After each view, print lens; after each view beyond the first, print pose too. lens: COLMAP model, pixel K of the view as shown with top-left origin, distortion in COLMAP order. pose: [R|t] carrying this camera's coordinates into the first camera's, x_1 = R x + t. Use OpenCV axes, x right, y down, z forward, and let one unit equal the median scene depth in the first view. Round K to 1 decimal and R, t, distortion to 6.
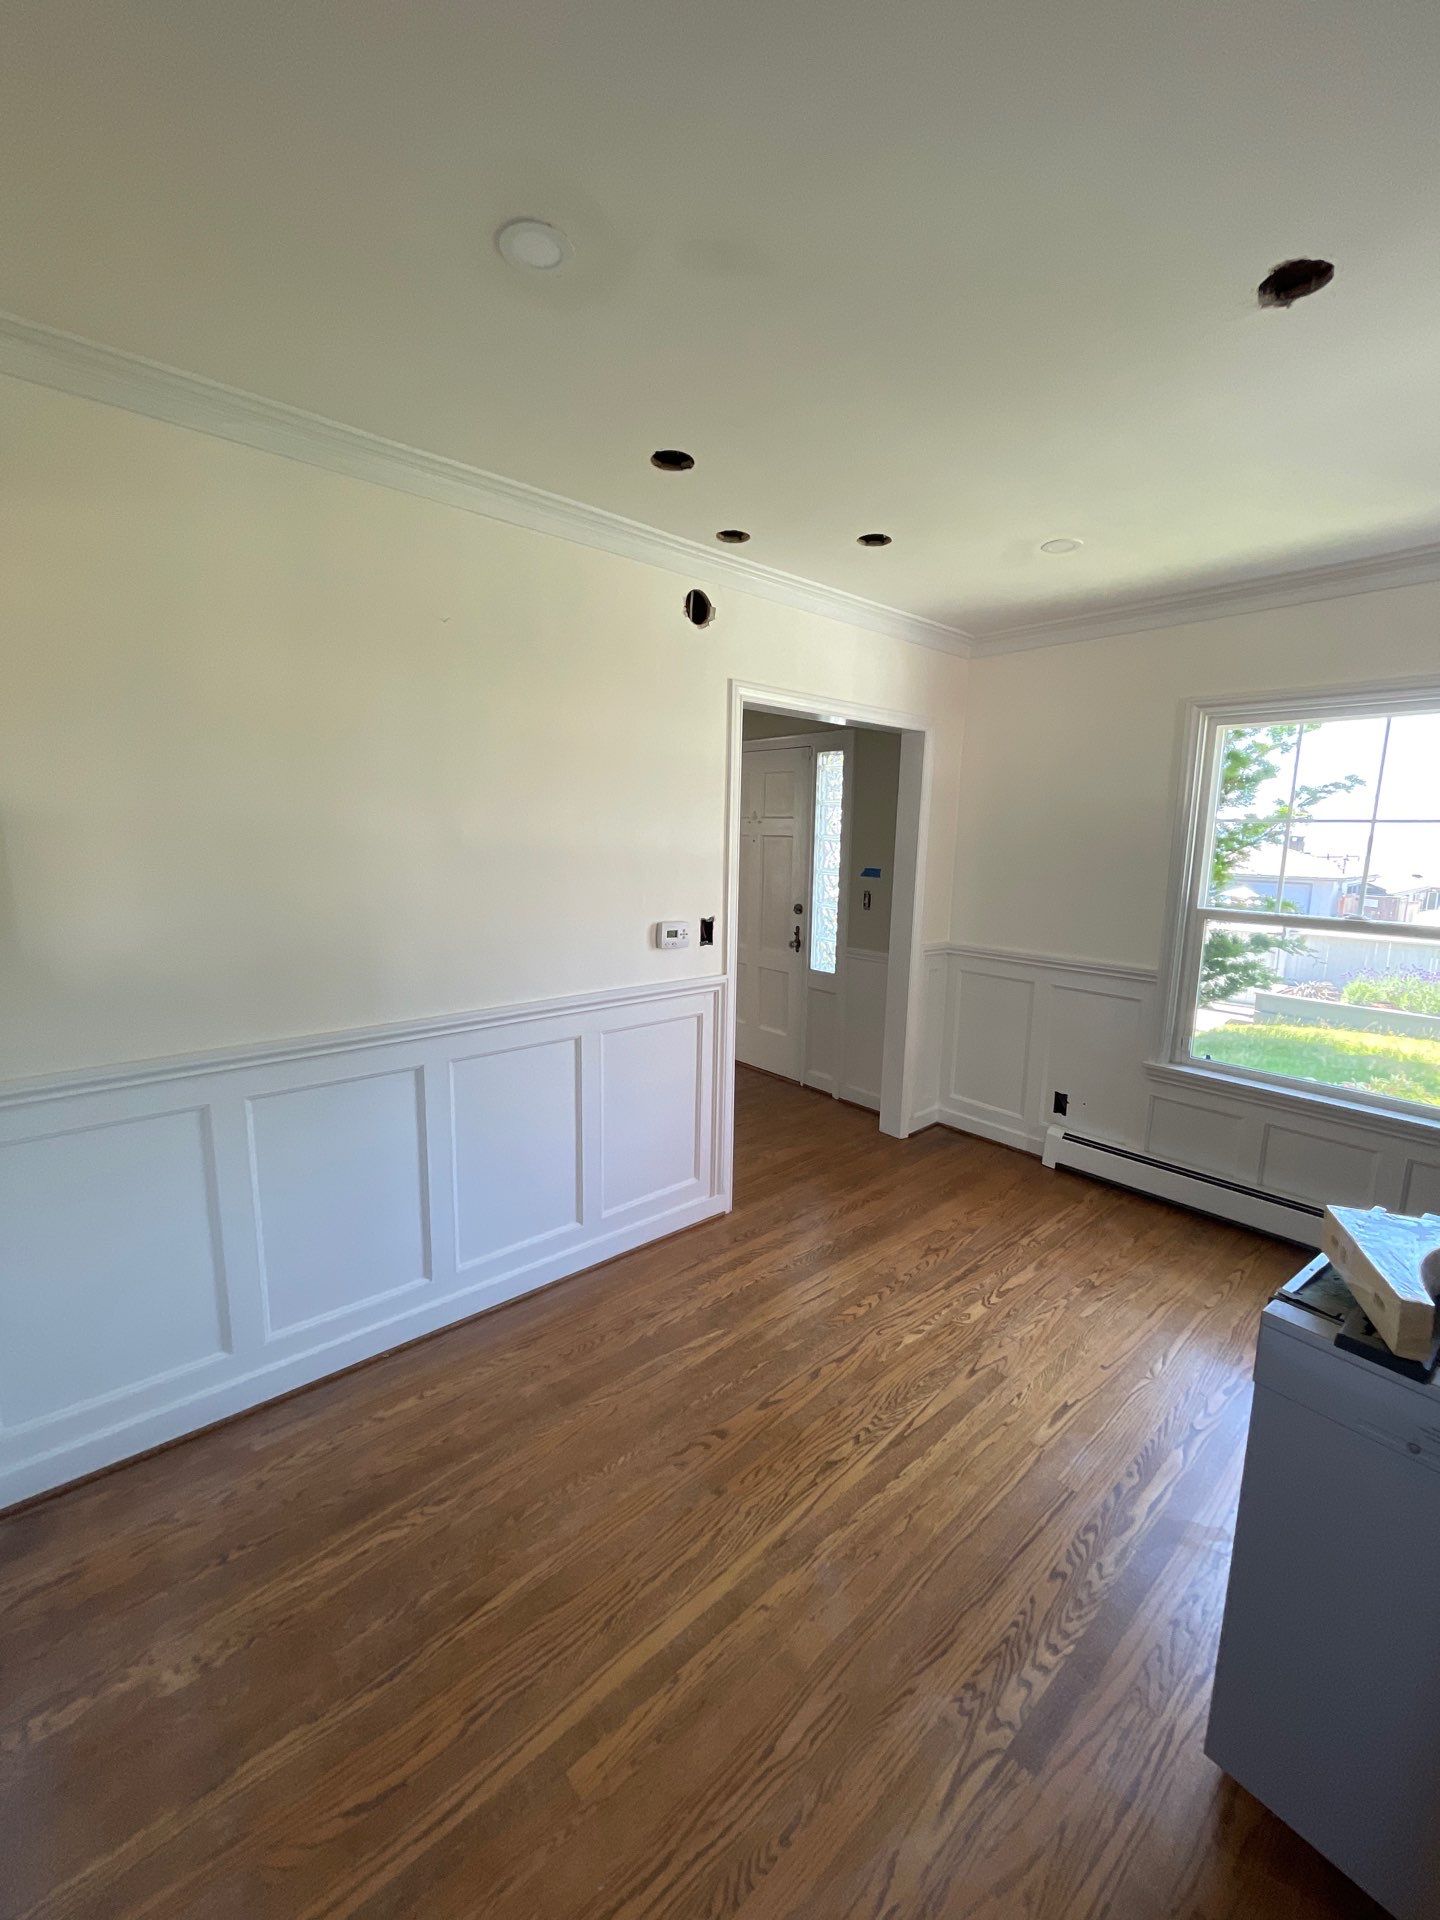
lens RADIAL K [[776.6, 0, 722.9], [0, 776.6, 958.3], [0, 0, 1]] dist [0.010757, 0.000066]
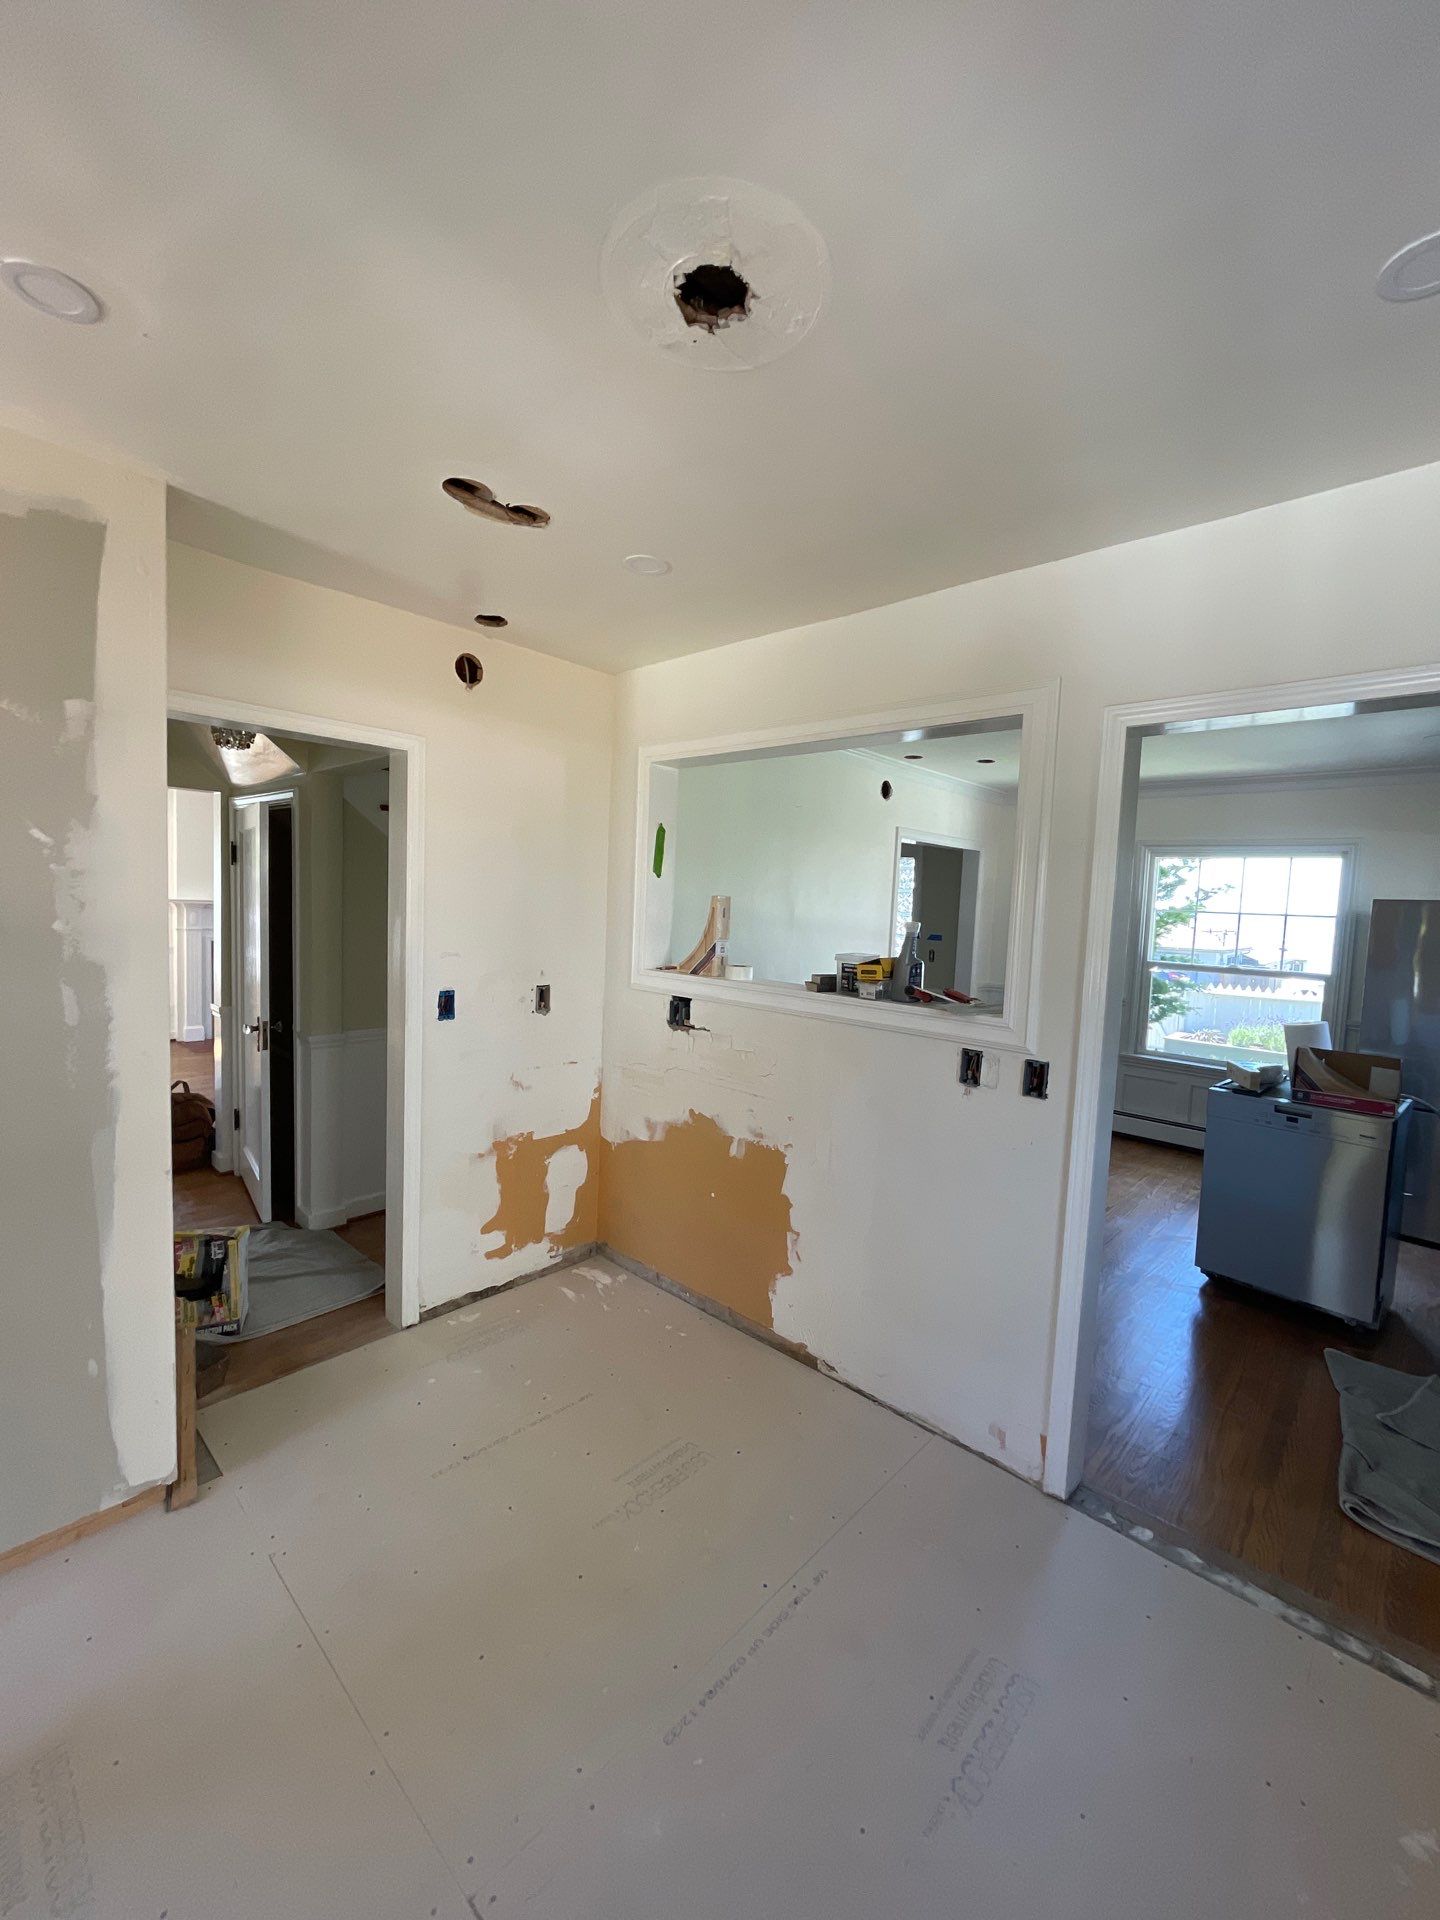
lens RADIAL K [[776.6, 0, 716.9], [0, 776.6, 959.8], [0, 0, 1]] dist [0.010757, 0.000066]
pose [[0.995532, 0.013383, 0.093473, -0.426100], [-0.005658, 0.996581, -0.082432, 0.068818], [-0.094256, 0.081535, 0.992203, -0.525921]]
